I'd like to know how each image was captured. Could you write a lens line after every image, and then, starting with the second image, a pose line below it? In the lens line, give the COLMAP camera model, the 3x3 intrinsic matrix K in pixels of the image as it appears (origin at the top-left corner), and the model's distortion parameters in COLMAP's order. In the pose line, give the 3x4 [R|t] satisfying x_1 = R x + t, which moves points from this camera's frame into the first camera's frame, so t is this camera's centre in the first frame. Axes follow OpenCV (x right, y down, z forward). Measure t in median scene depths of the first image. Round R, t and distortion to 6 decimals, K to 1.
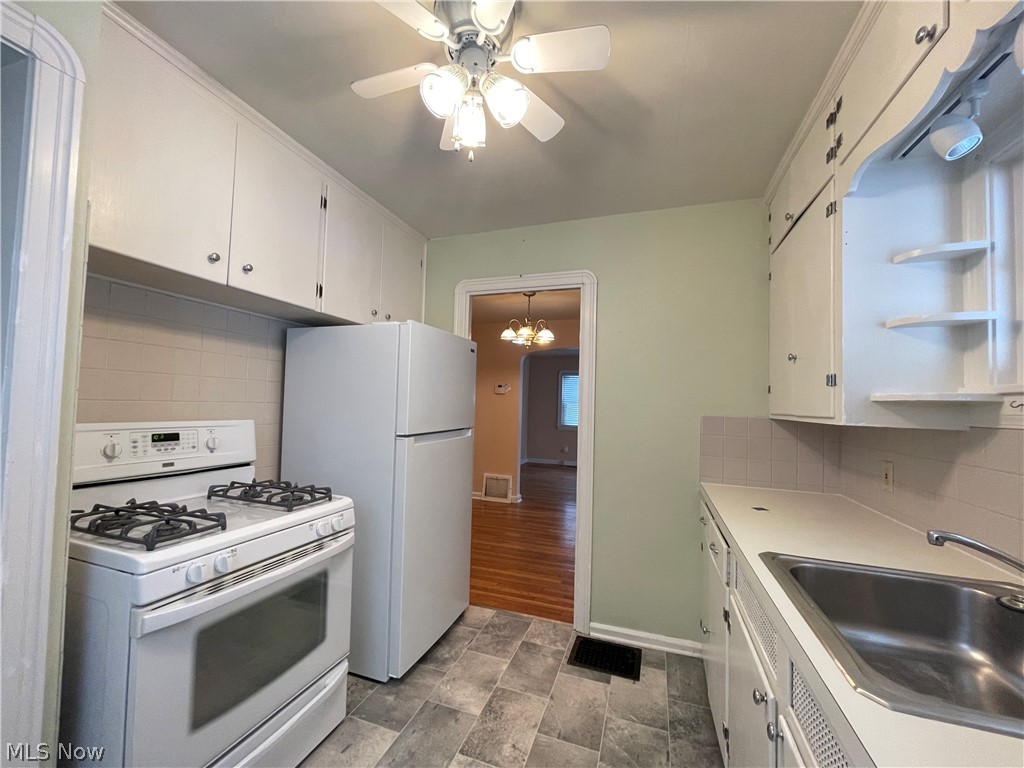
lens RADIAL K [[412.7, 0, 506.9], [0, 412.7, 389.1], [0, 0, 1]] dist [-0.000114, 0.000332]
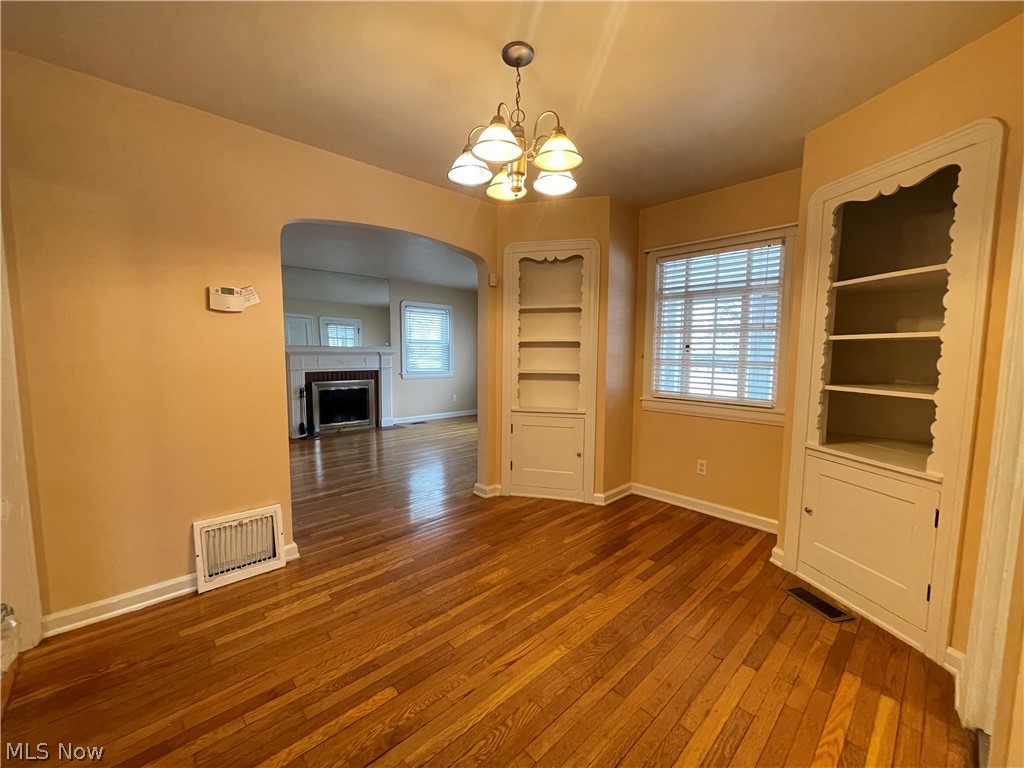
lens RADIAL K [[413.4, 0, 508.5], [0, 413.4, 388.5], [0, 0, 1]] dist [-0.001460, 0.000209]
pose [[0.461737, -0.104313, 0.880862, -0.741235], [-0.027185, 0.990930, 0.131598, 0.076835], [-0.886600, -0.084710, 0.454714, 1.780091]]
